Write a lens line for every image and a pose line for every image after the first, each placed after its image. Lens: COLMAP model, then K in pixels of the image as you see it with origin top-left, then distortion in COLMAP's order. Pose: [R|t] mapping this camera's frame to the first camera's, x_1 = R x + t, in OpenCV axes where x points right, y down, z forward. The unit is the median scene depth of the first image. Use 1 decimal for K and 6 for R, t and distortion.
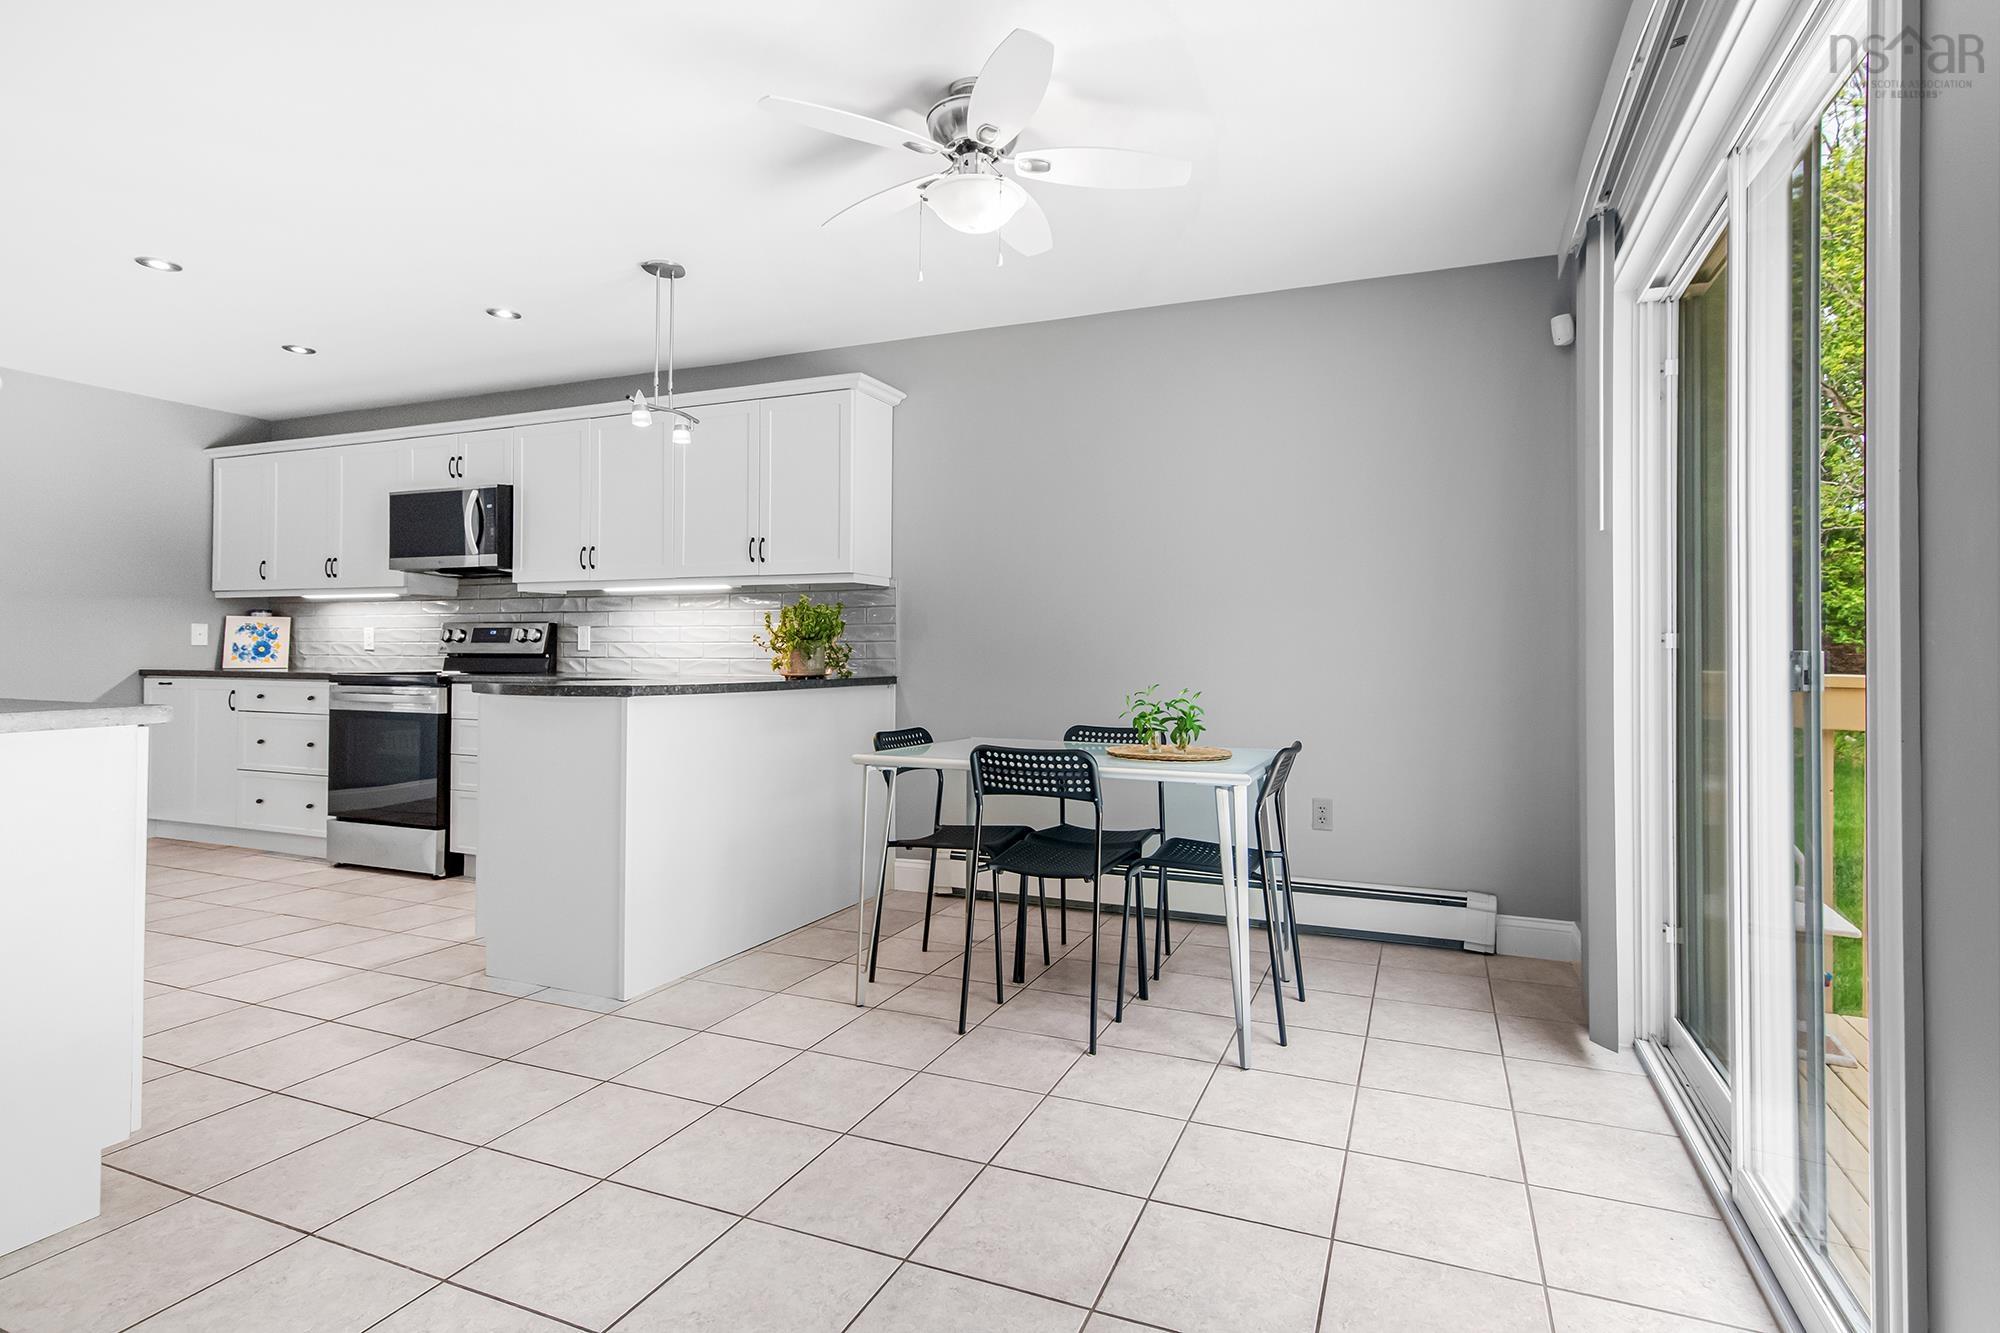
lens RADIAL K [[993.6, 0, 1007.6], [0, 993.6, 658.6], [0, 0, 1]] dist [-0.003798, -0.000031]
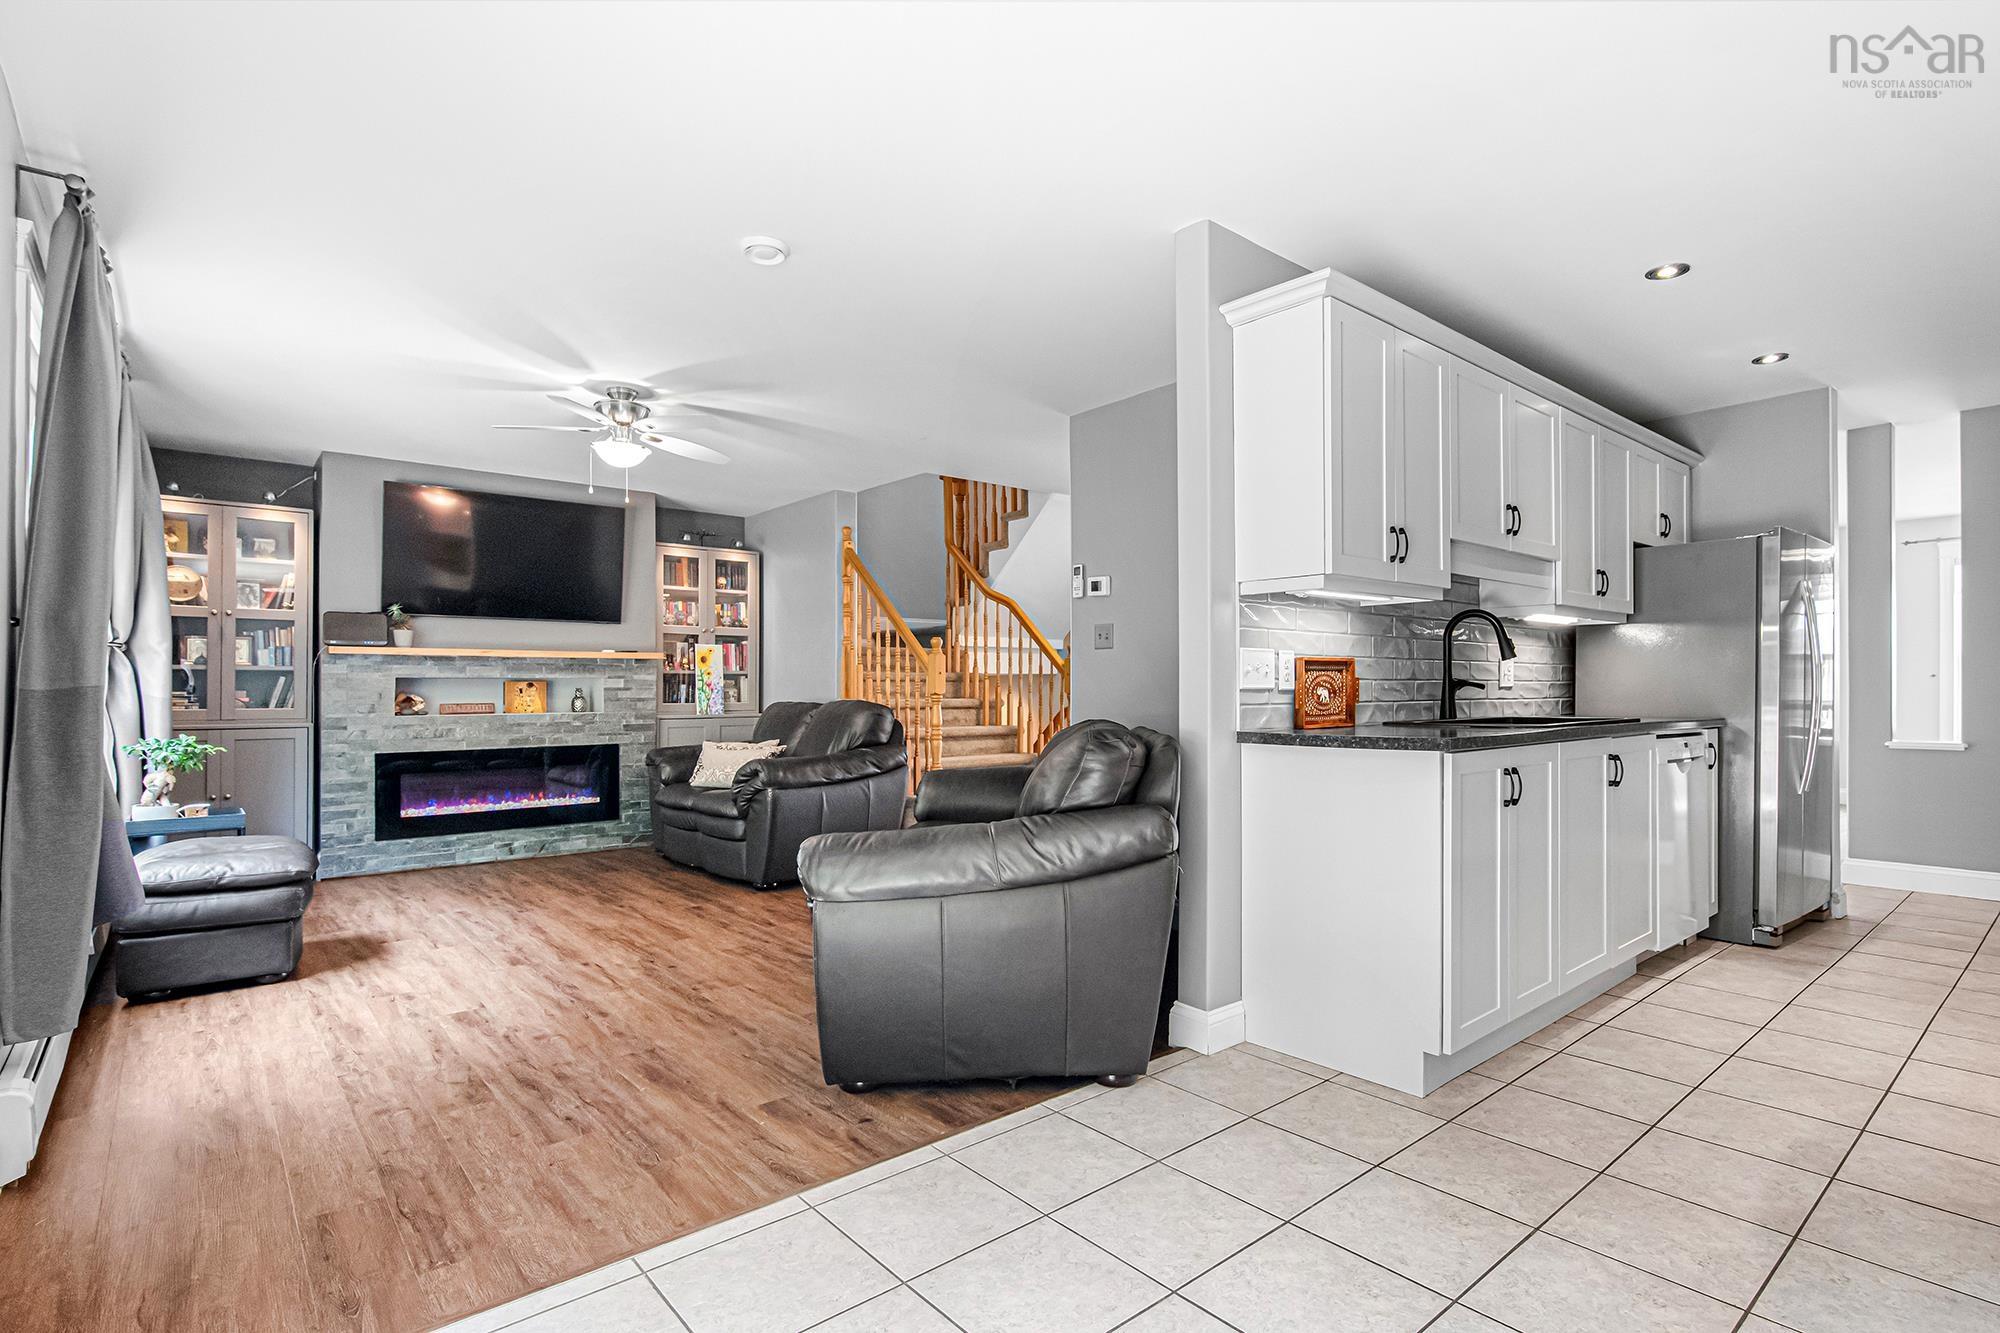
lens RADIAL K [[993.6, 0, 1014.3], [0, 993.6, 675.3], [0, 0, 1]] dist [-0.003798, -0.000031]
pose [[-0.441342, 0.001323, -0.897338, 0.496857], [0.003778, 0.999993, -0.000384, -0.032363], [0.897331, -0.003559, -0.441343, 0.911969]]
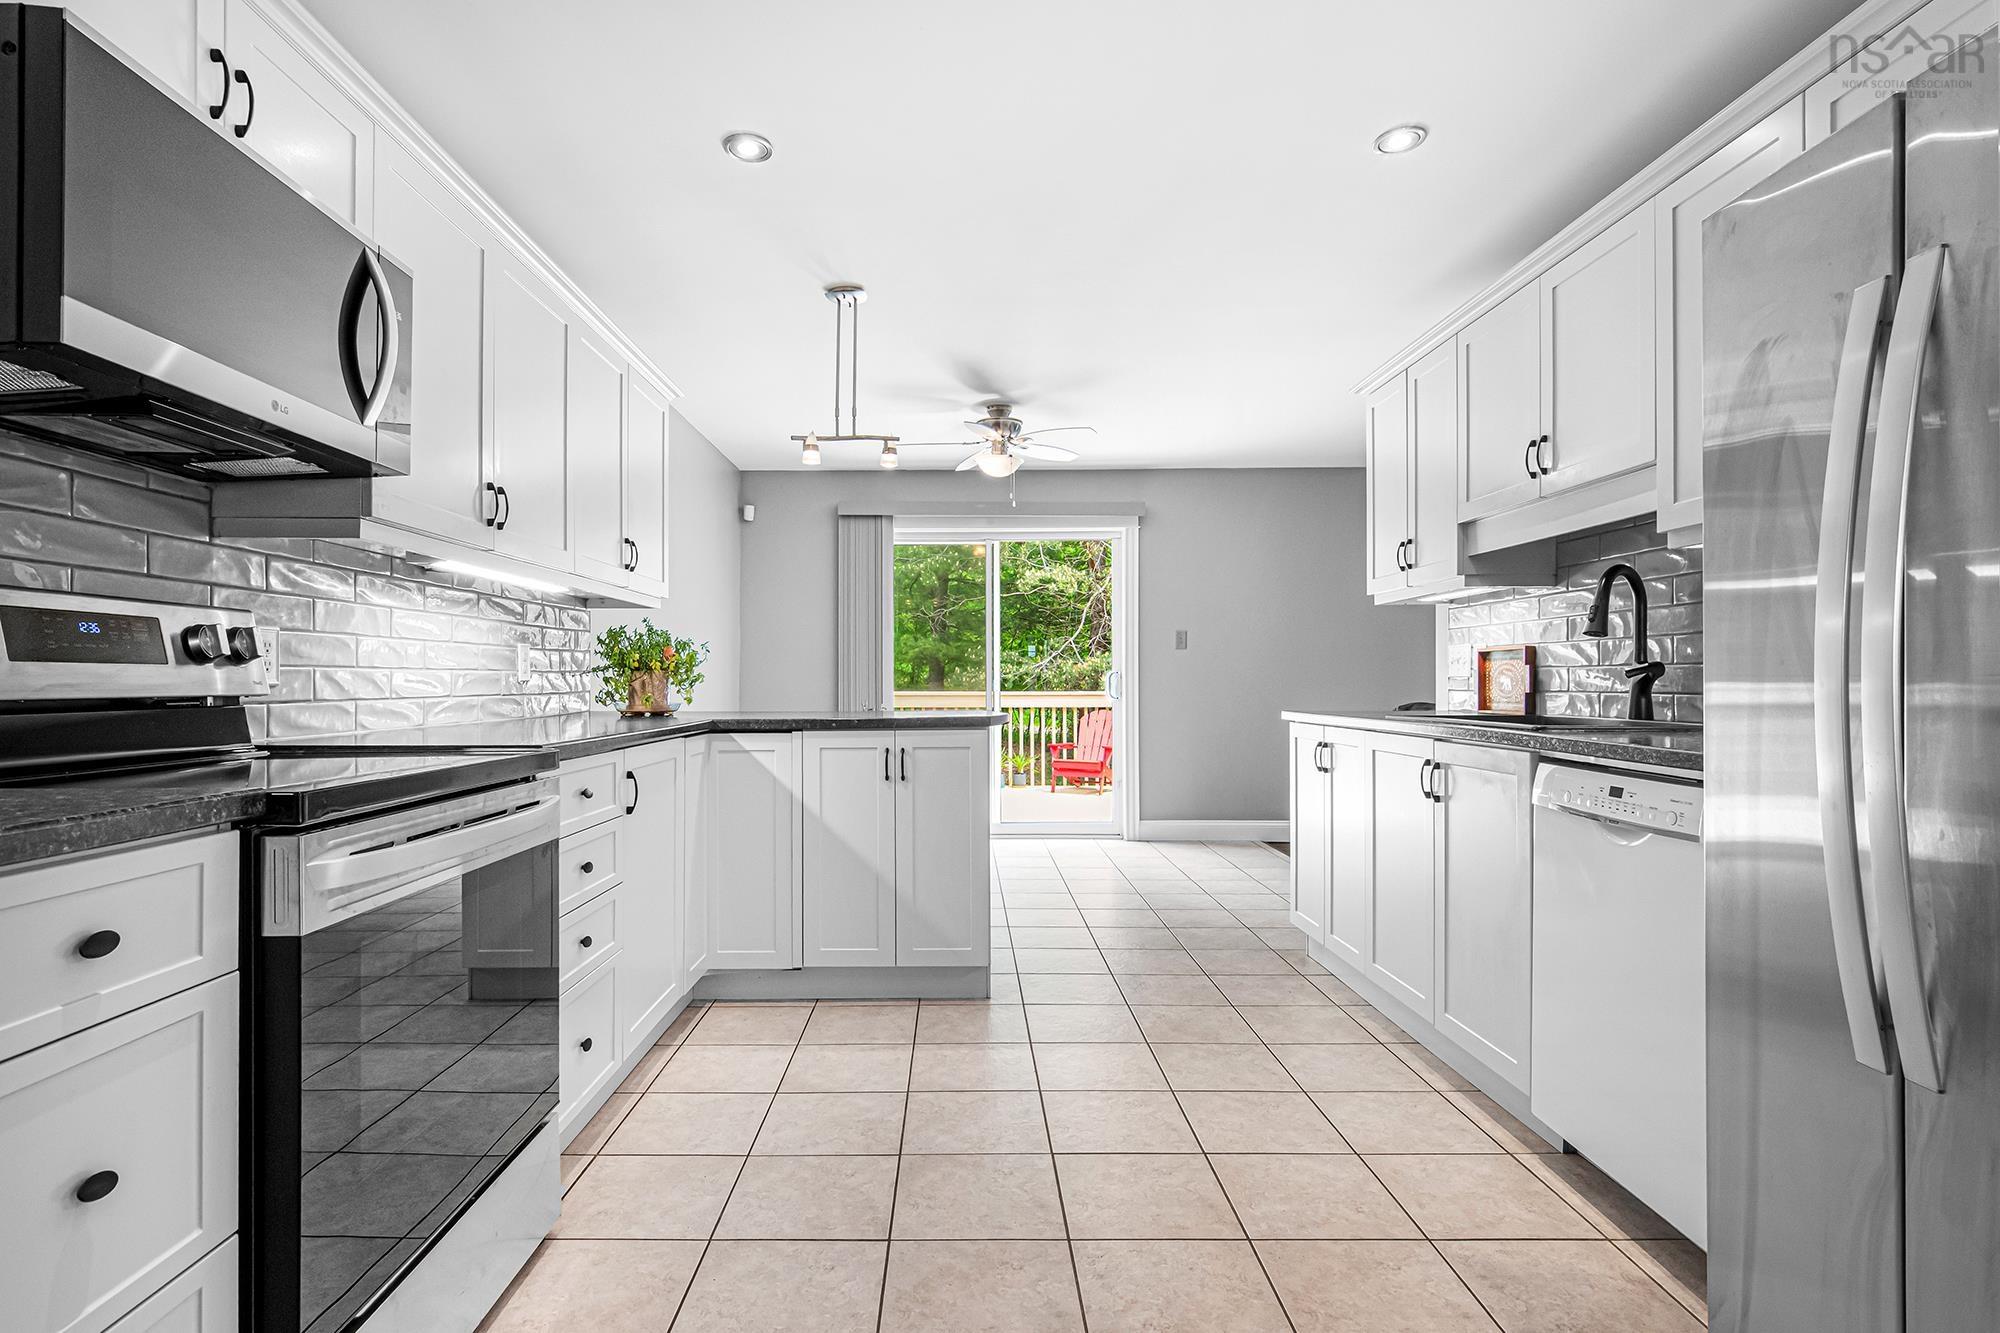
lens RADIAL K [[993.6, 0, 1000.4], [0, 993.6, 674.4], [0, 0, 1]] dist [-0.003798, -0.000031]
pose [[-0.424570, 0.006295, 0.905373, -2.037809], [0.000220, 0.999977, -0.006849, -0.005401], [-0.905395, -0.002709, -0.424562, 2.011874]]
